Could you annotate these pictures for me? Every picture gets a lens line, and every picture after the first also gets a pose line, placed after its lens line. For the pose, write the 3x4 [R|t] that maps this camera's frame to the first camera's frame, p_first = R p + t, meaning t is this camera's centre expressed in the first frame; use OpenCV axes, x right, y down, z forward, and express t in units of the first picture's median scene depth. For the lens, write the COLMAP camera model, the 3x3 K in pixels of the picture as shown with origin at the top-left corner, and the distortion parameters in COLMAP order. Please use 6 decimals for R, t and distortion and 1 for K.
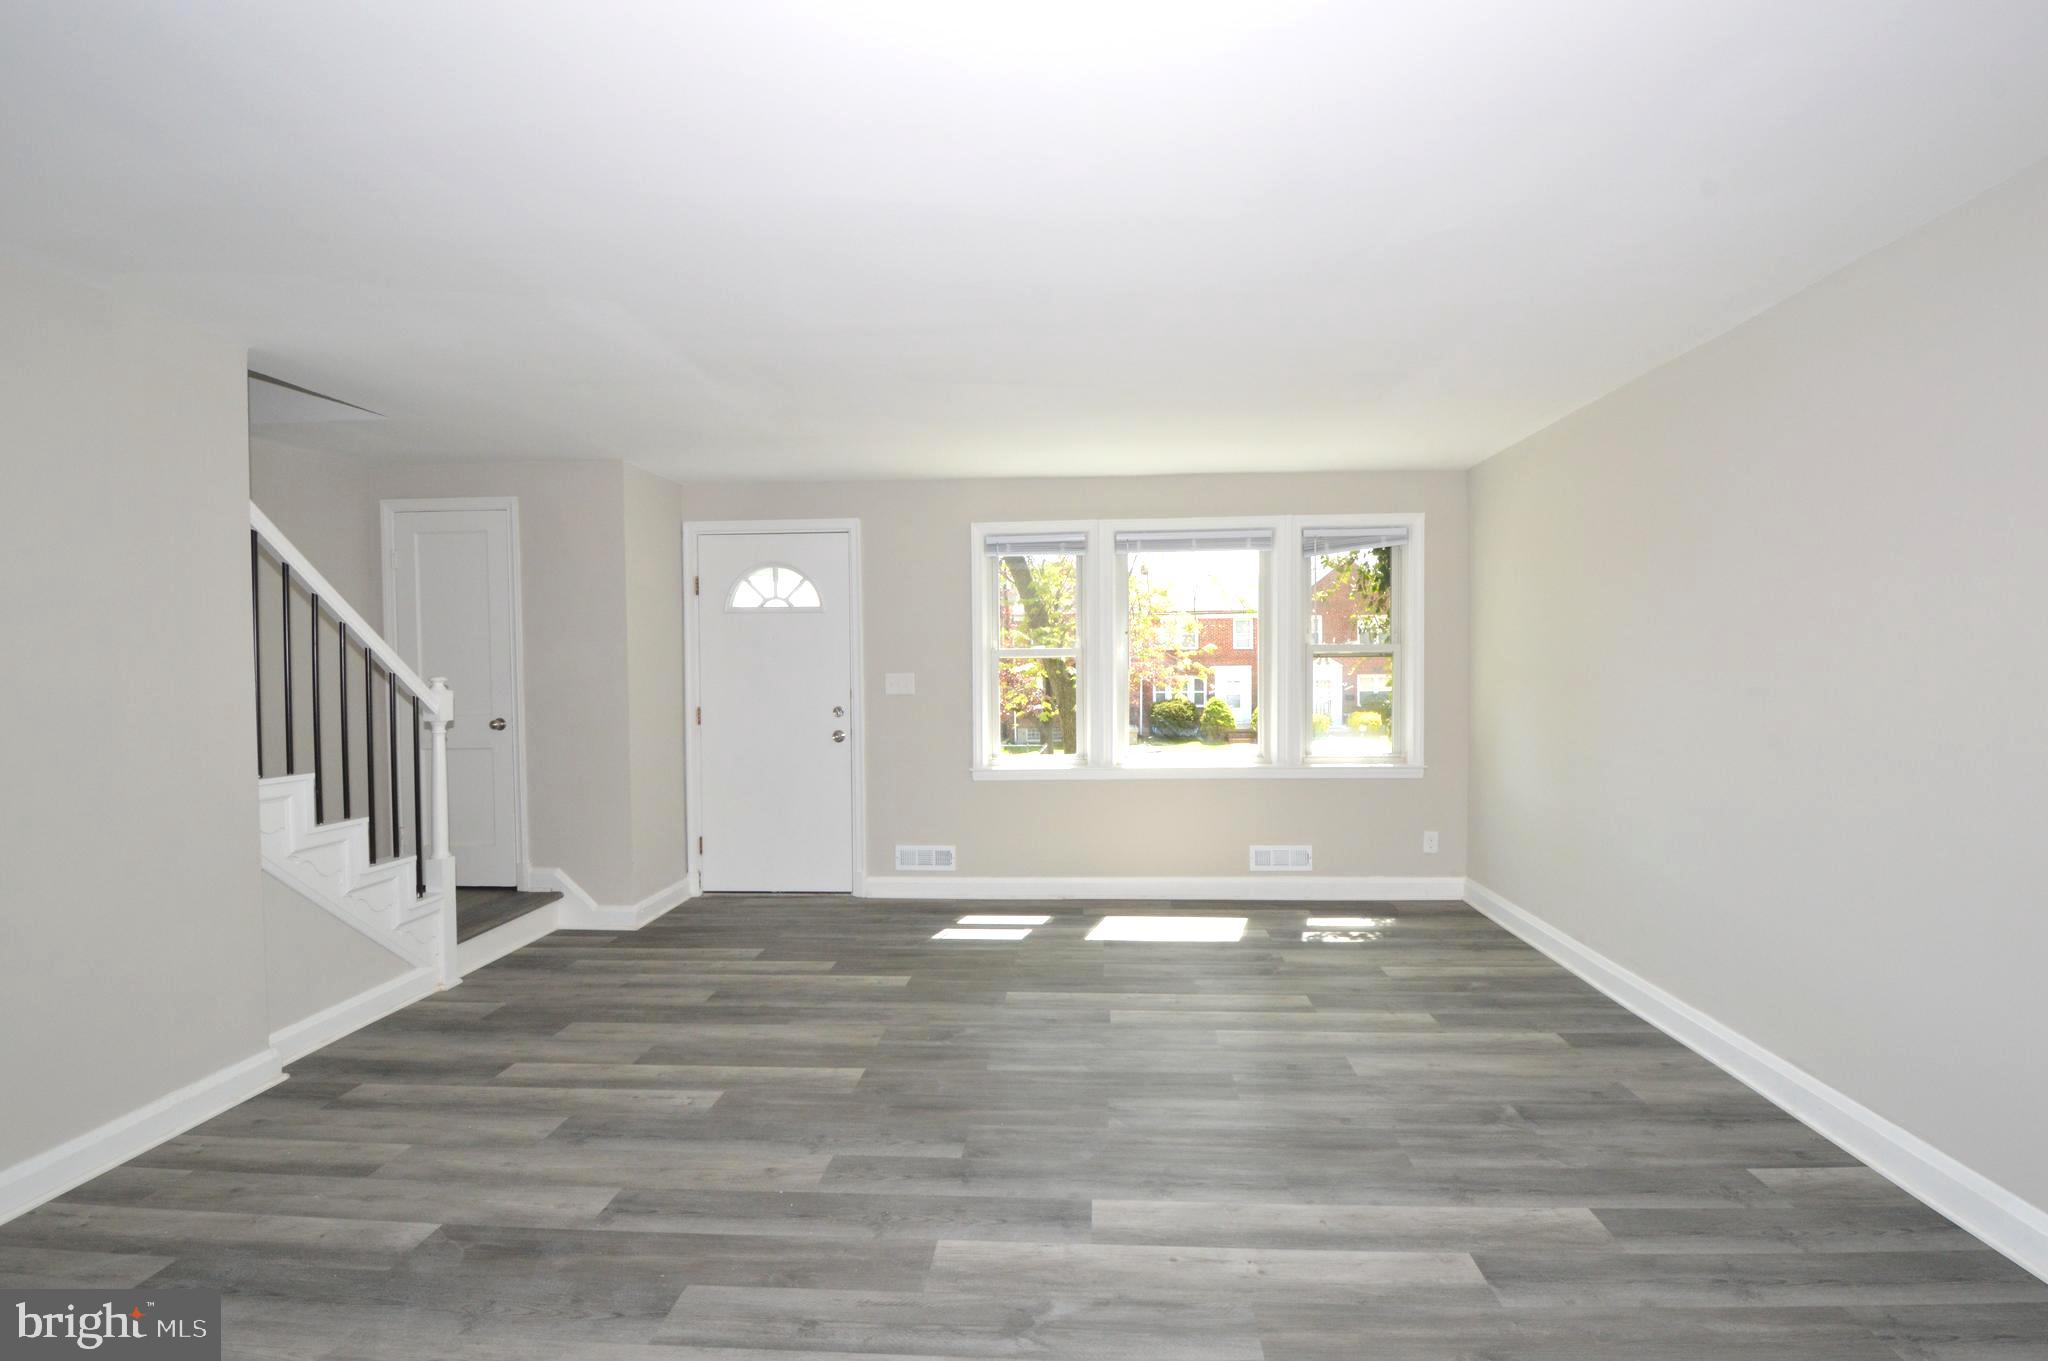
lens RADIAL K [[911.8, 0, 1051.9], [0, 911.8, 686.4], [0, 0, 1]] dist [0.010545, -0.020015]
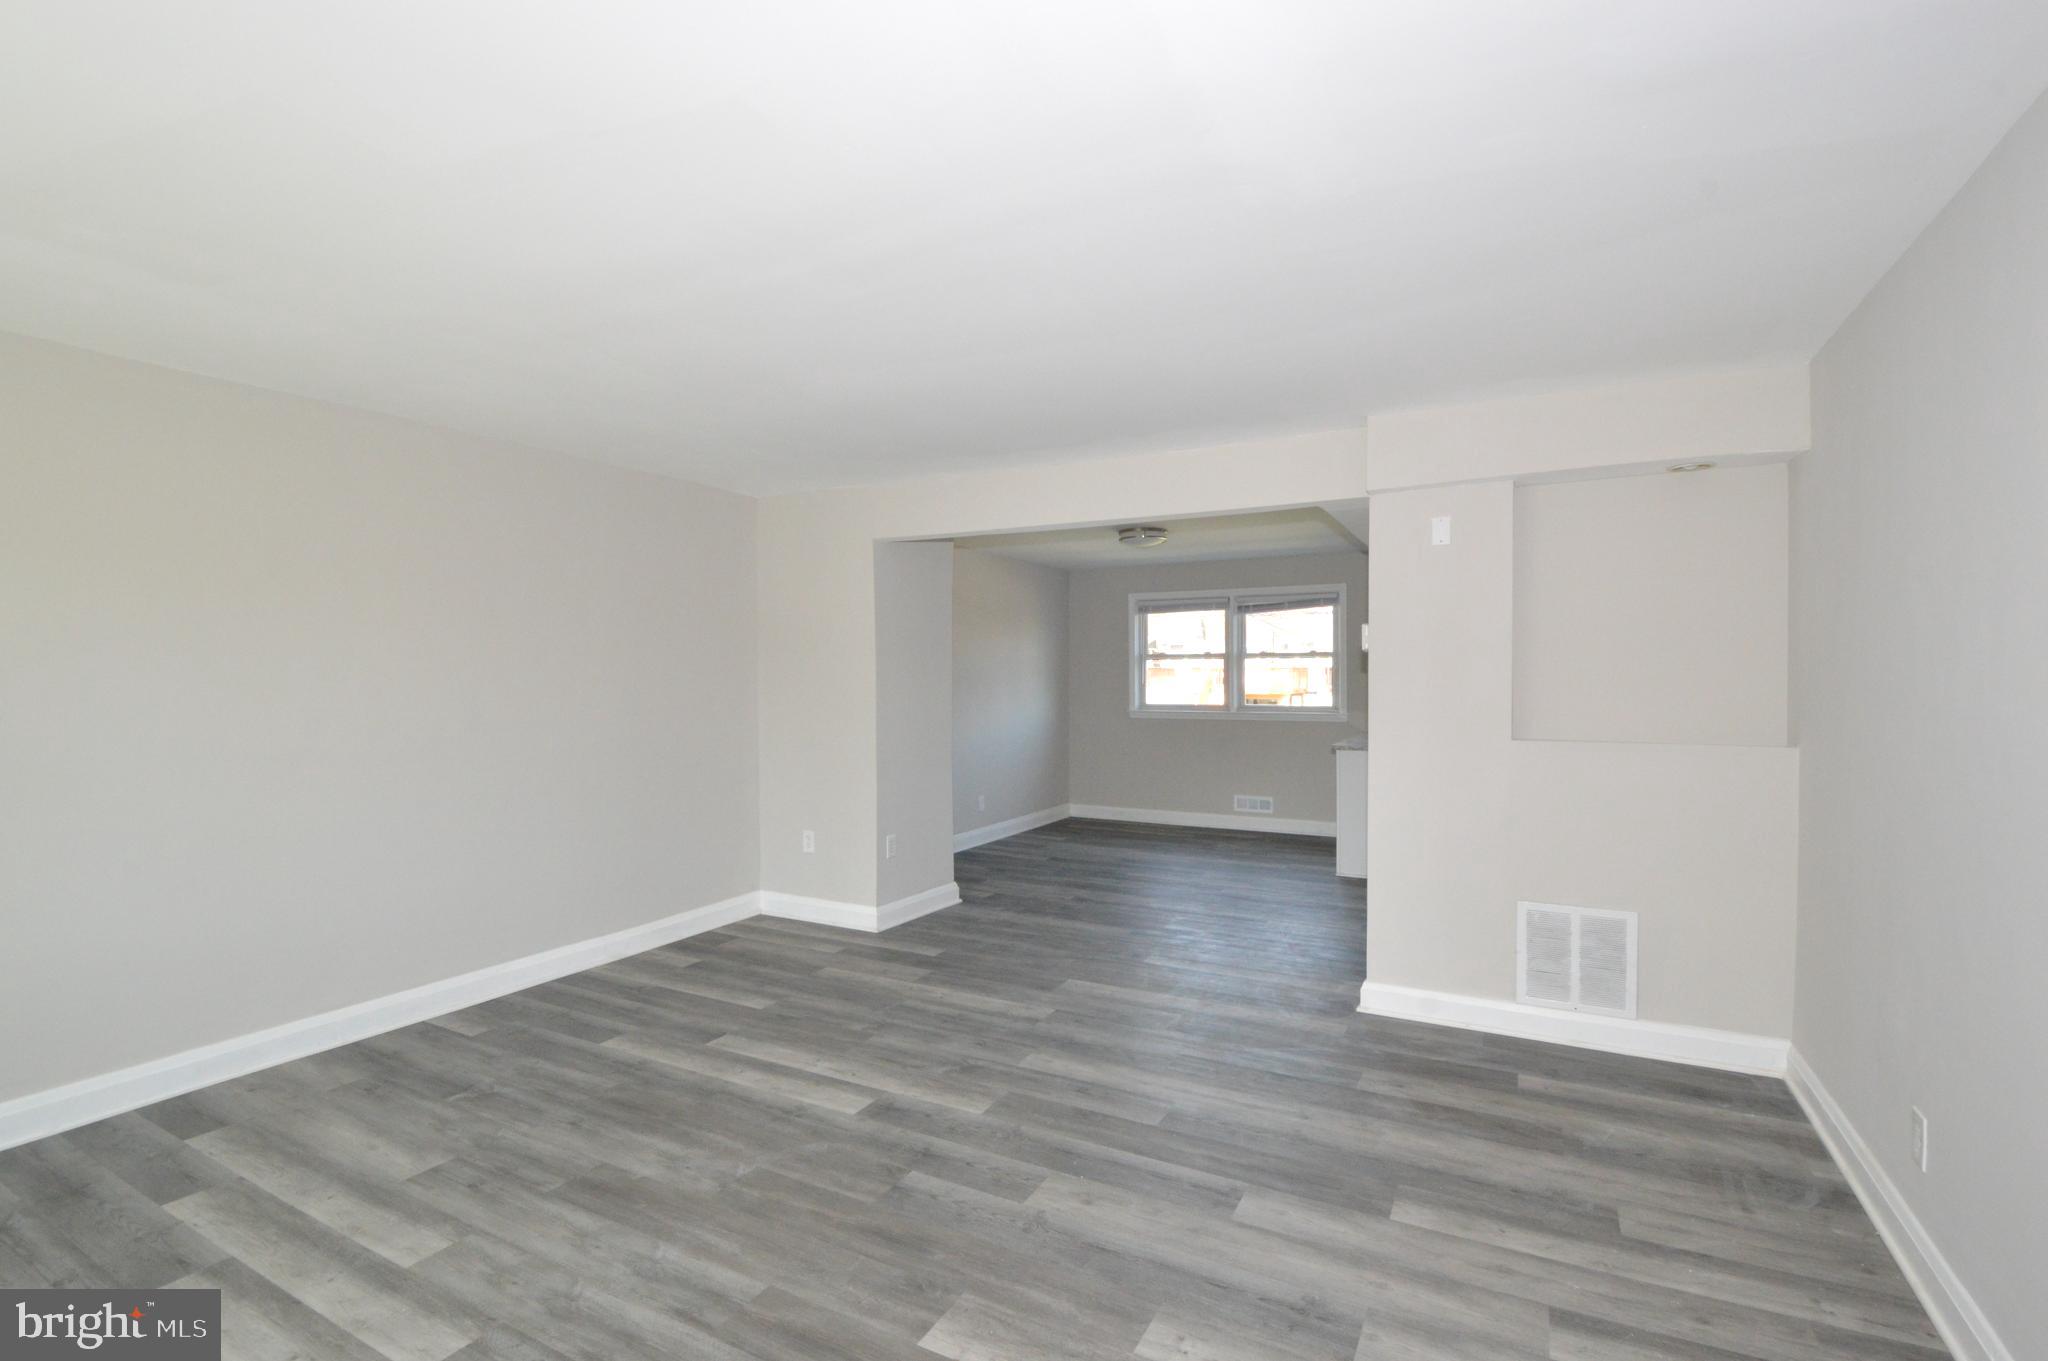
lens RADIAL K [[911.8, 0, 1051.9], [0, 911.8, 686.4], [0, 0, 1]] dist [0.010545, -0.020015]
pose [[-0.912020, 0.009098, 0.410044, -0.427276], [0.022810, 0.999332, 0.028562, -0.032578], [-0.409510, 0.035402, -0.911618, 1.185832]]
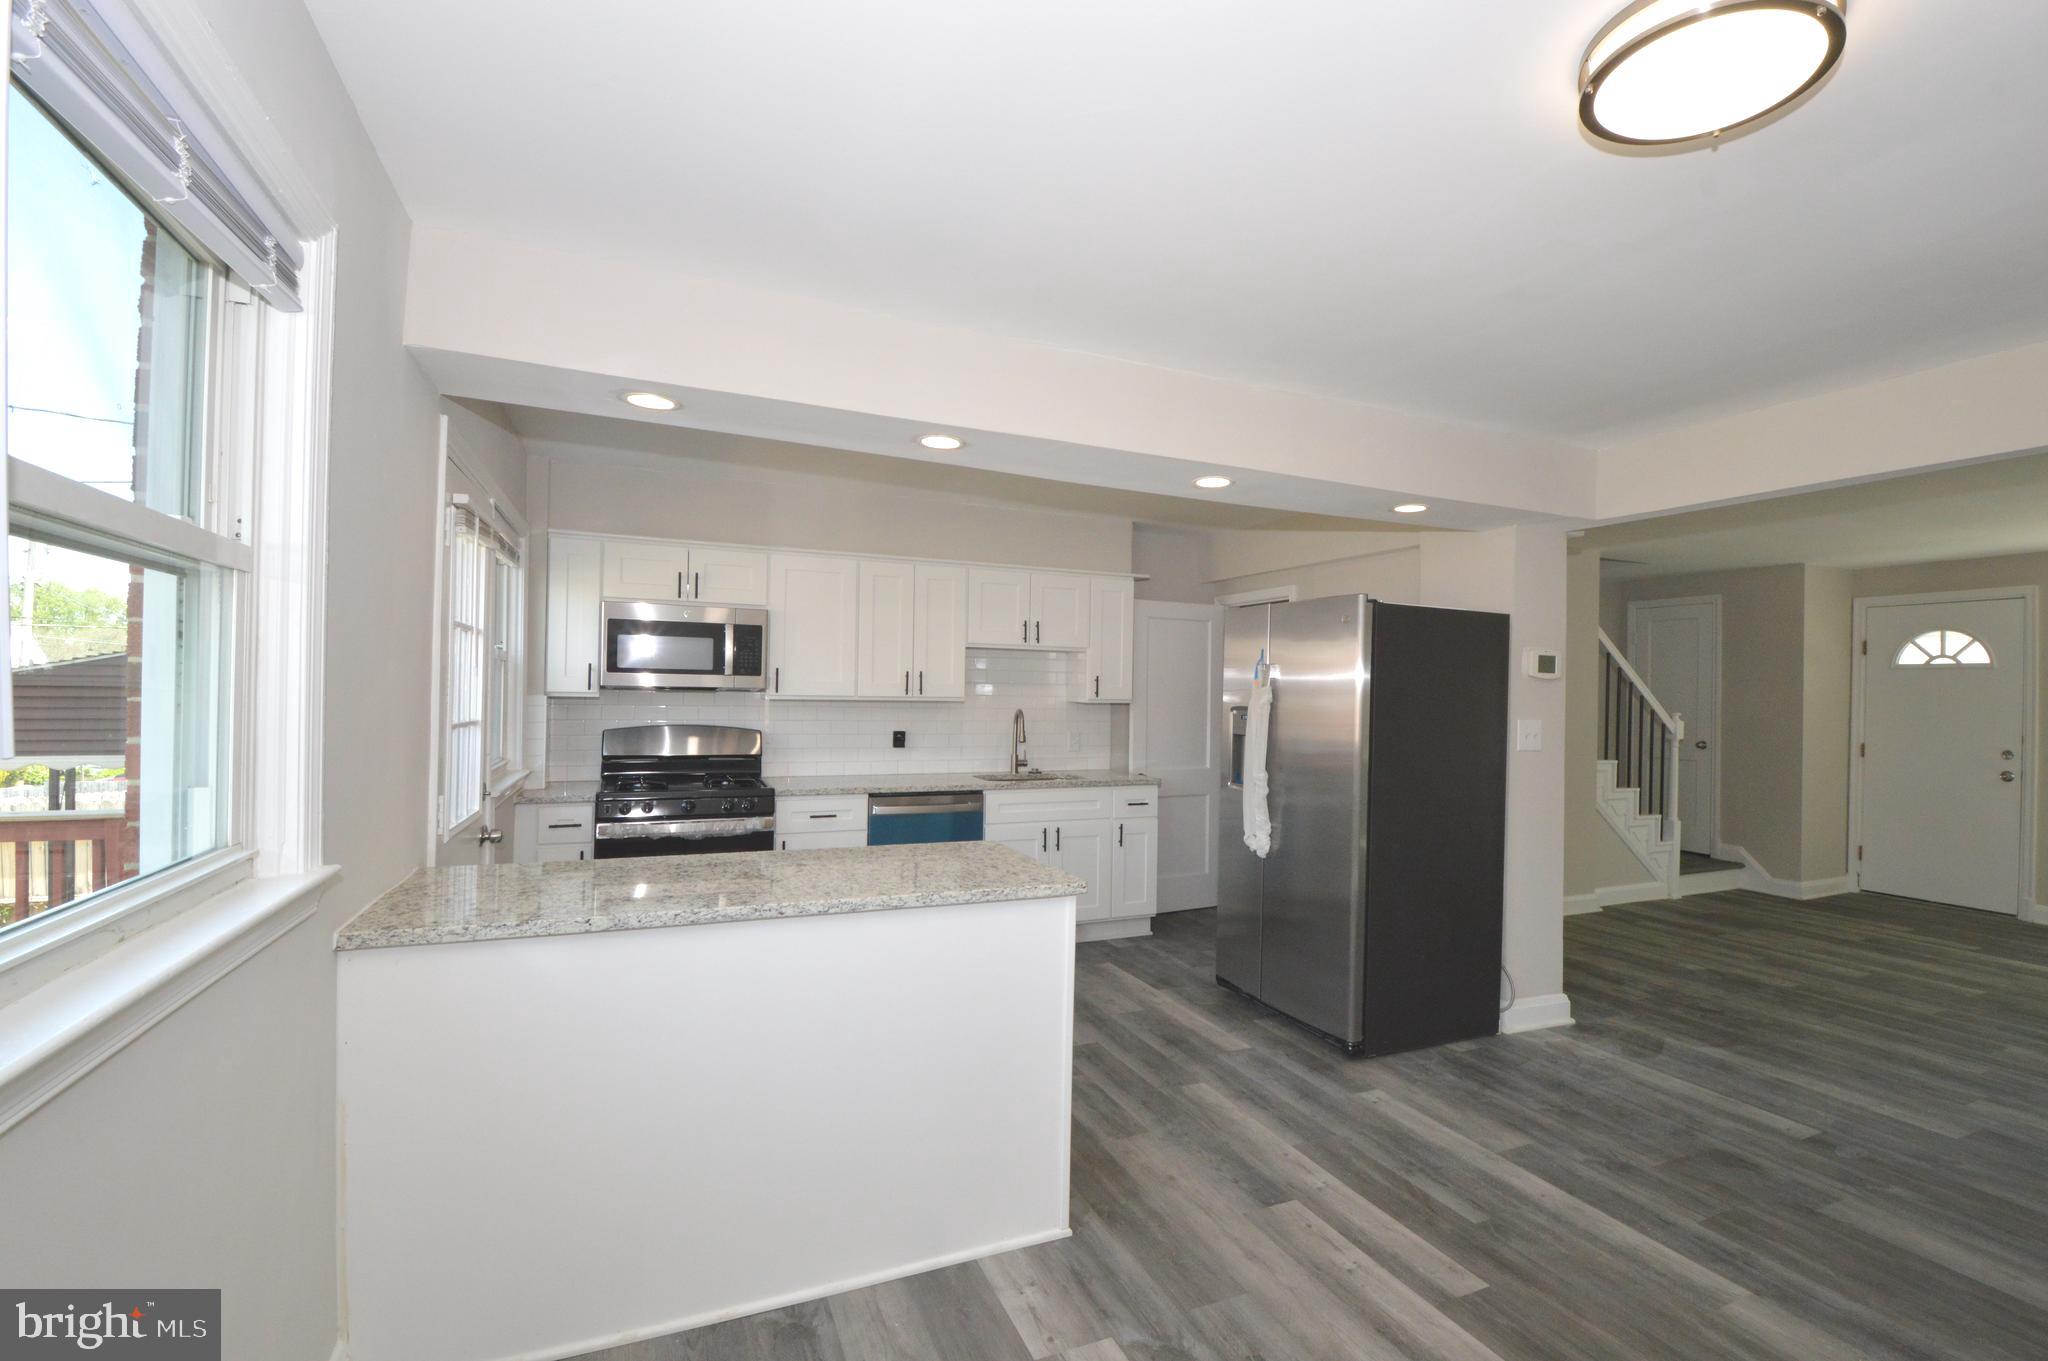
lens RADIAL K [[911.8, 0, 1051.9], [0, 911.8, 686.4], [0, 0, 1]] dist [0.010545, -0.020015]
pose [[0.454263, 0.011202, -0.890797, 0.305552], [-0.043891, 0.998988, -0.009820, 0.007663], [0.889786, 0.043559, 0.454295, -0.792046]]
